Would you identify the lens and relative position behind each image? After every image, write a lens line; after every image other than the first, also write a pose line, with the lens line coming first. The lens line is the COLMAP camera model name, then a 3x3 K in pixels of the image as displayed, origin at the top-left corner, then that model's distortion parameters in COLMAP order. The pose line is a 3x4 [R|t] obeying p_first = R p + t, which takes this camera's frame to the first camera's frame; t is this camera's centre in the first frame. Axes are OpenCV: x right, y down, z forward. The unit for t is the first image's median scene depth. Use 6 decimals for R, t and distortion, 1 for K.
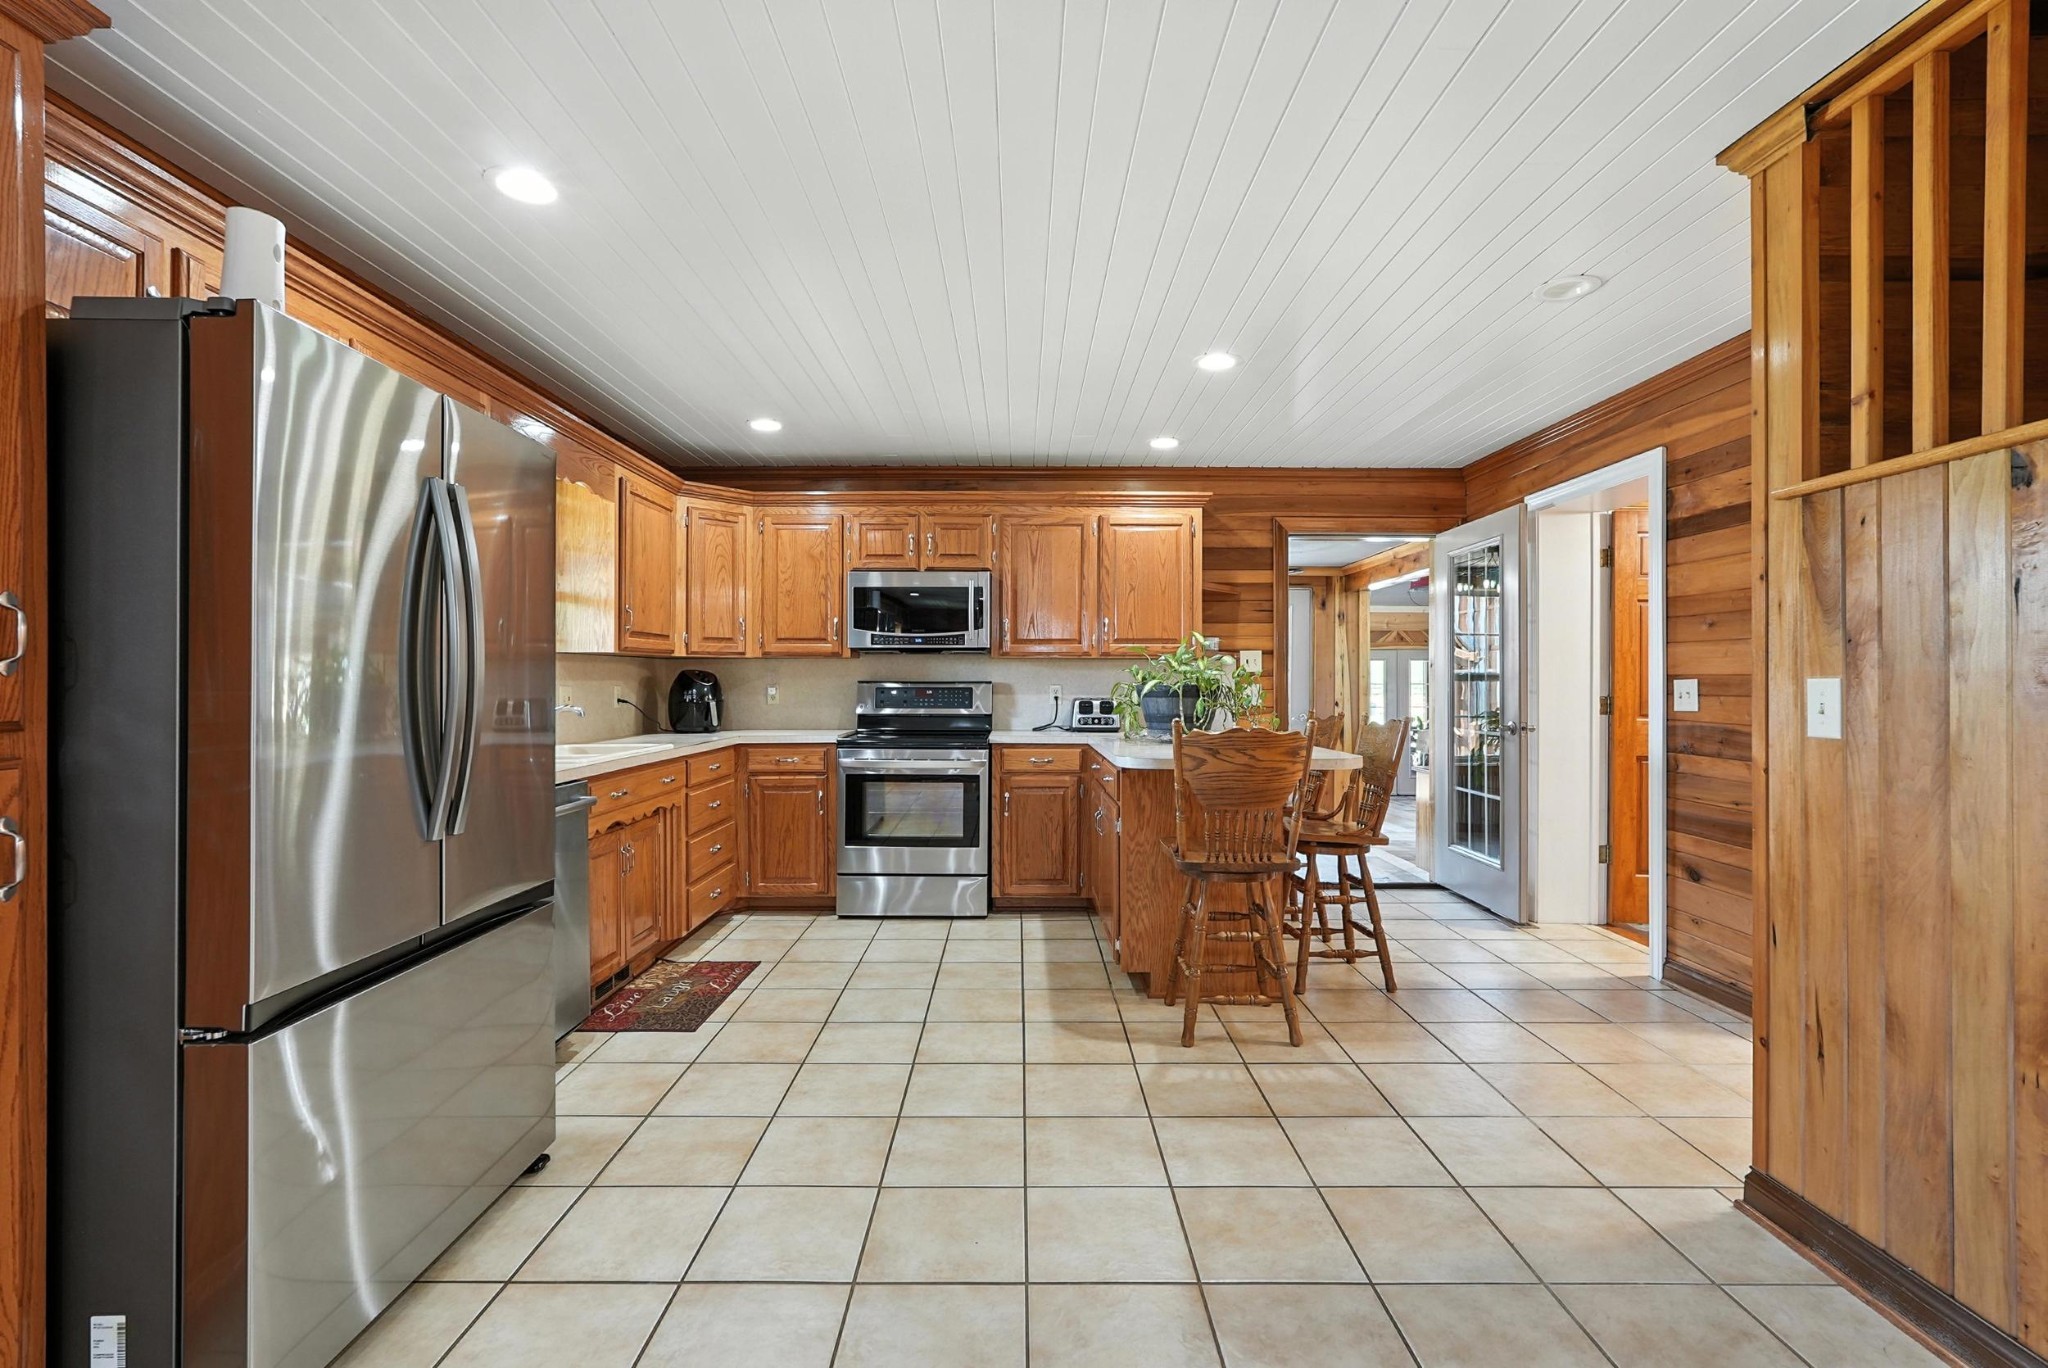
lens RADIAL K [[919.9, 0, 1017.1], [0, 919.9, 676.1], [0, 0, 1]] dist [-0.003049, 0.001974]
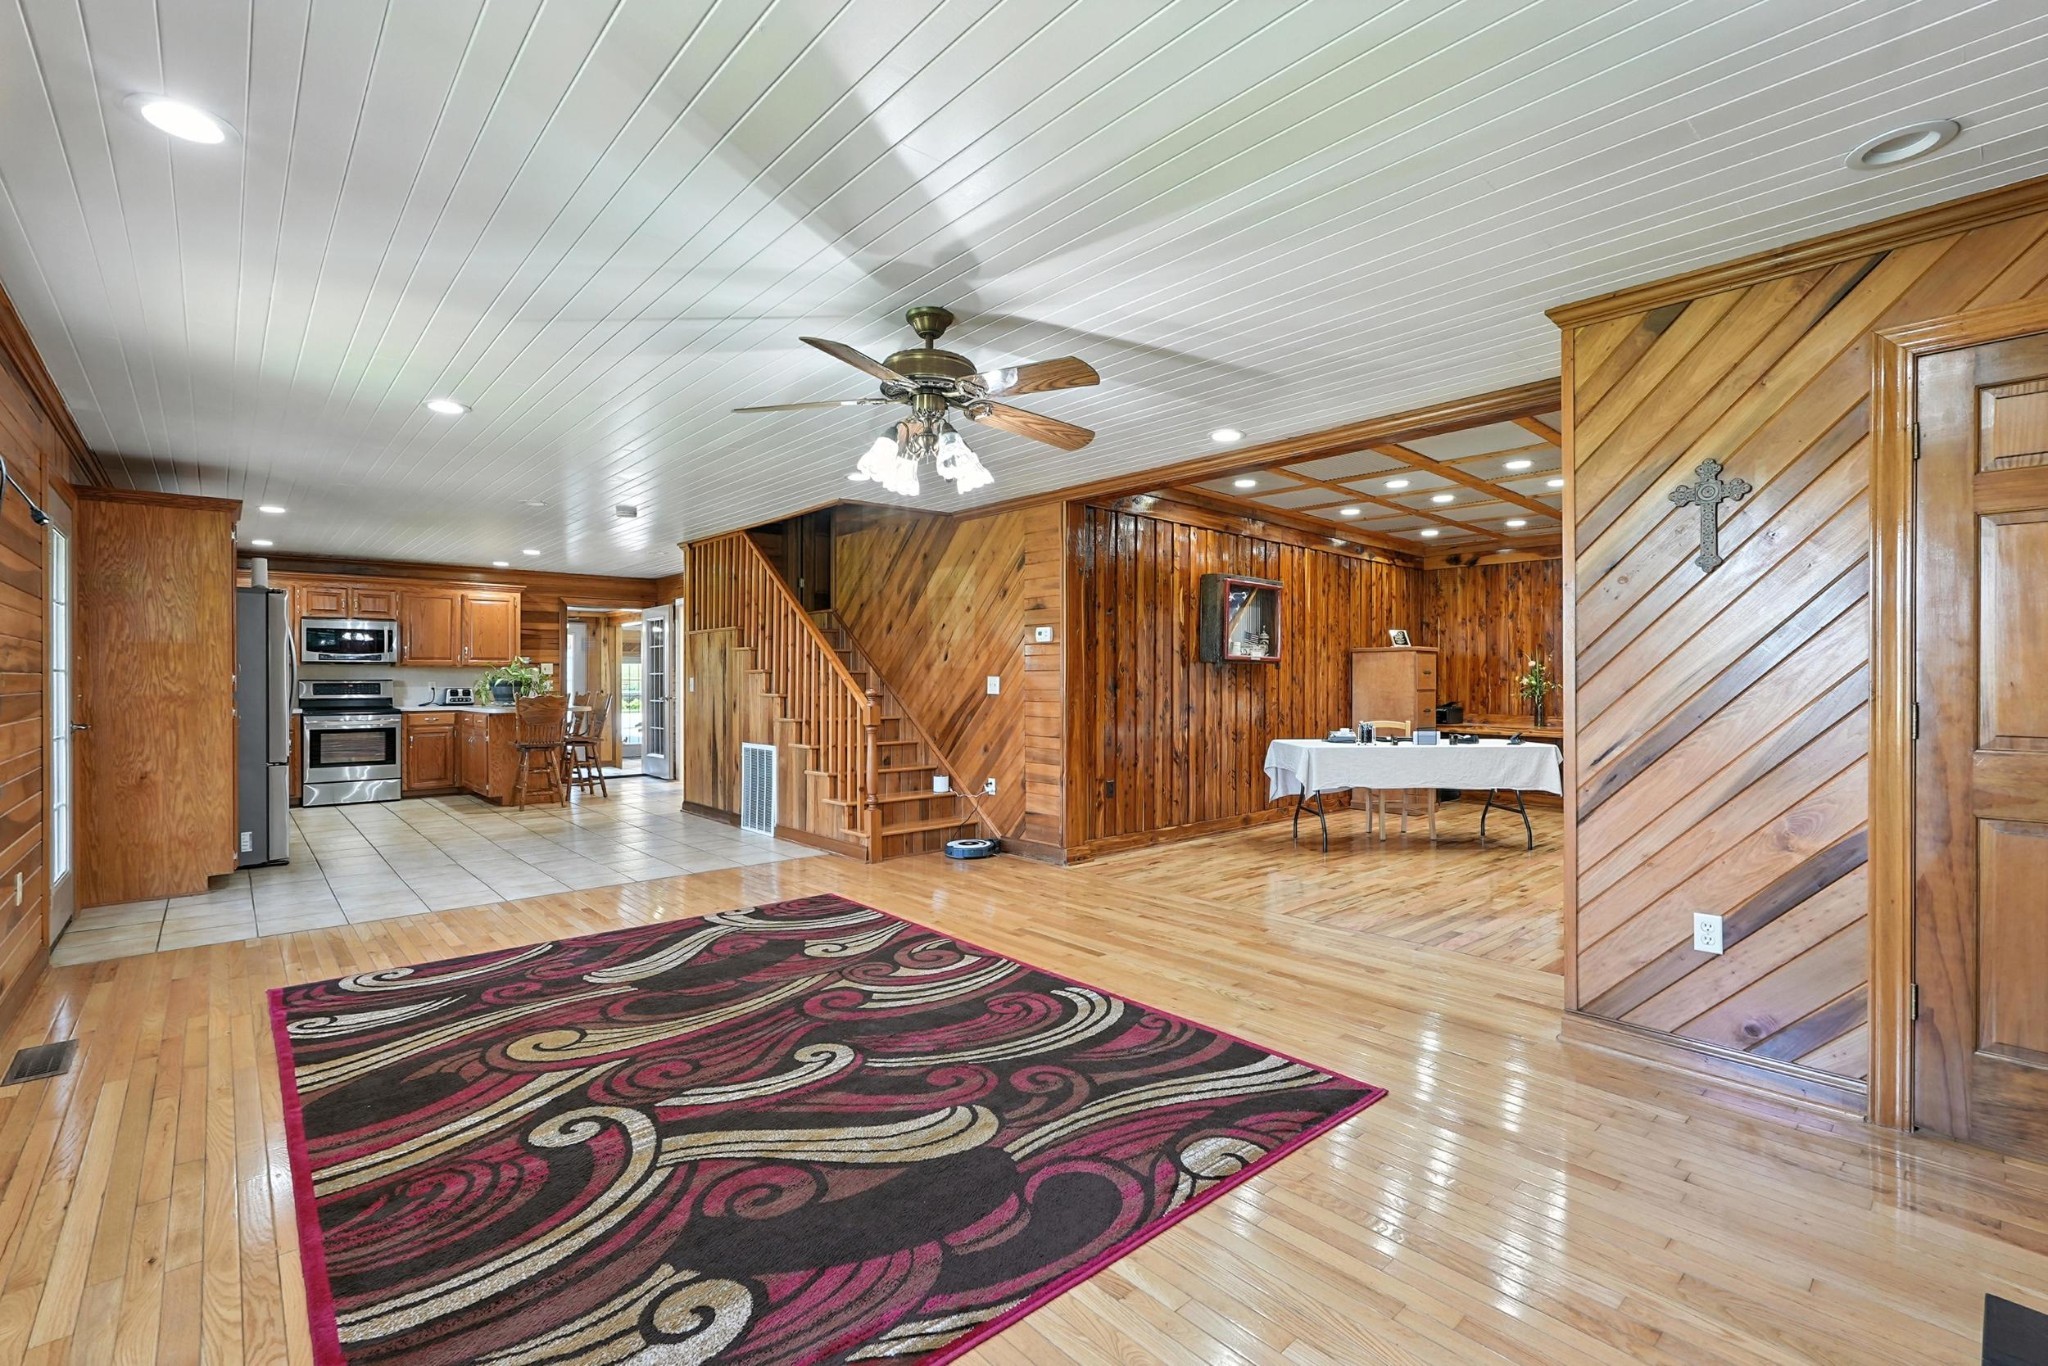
lens RADIAL K [[919.9, 0, 1029.8], [0, 919.9, 673.6], [0, 0, 1]] dist [-0.003049, 0.001974]
pose [[0.745472, -0.001901, 0.666534, -0.336053], [0.002091, 0.999998, 0.000514, -0.005524], [-0.666534, 0.001011, 0.745474, -1.351730]]
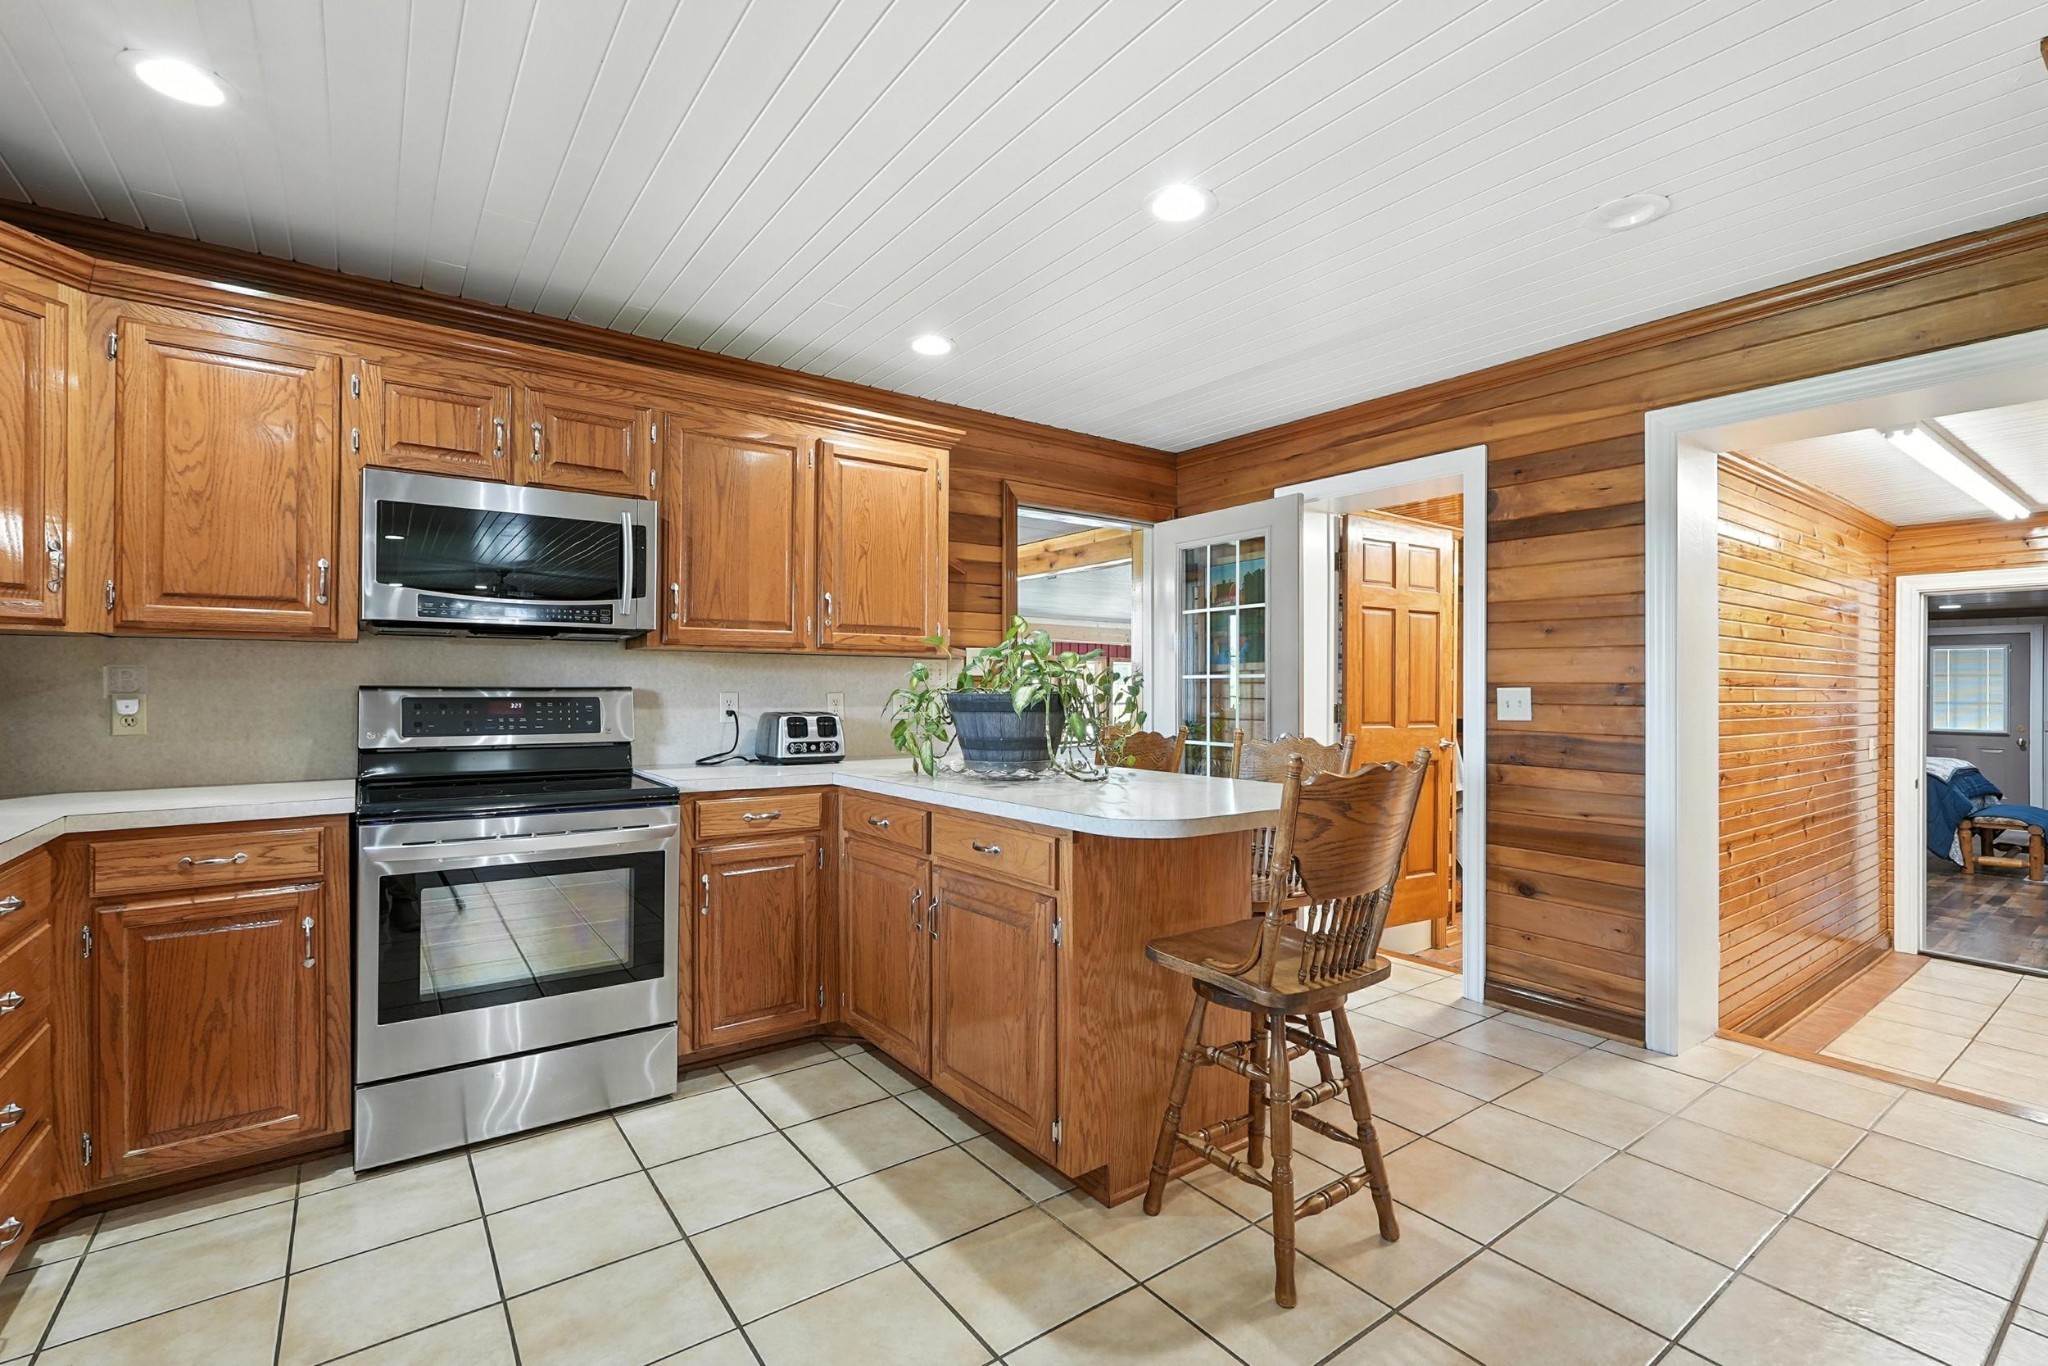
lens RADIAL K [[919.9, 0, 1030.9], [0, 919.9, 681.9], [0, 0, 1]] dist [-0.003049, 0.001974]
pose [[0.807357, 0.004978, 0.590042, -0.192776], [-0.006427, 0.999979, 0.000359, 0.000518], [-0.590028, -0.004082, 0.807372, 0.396722]]
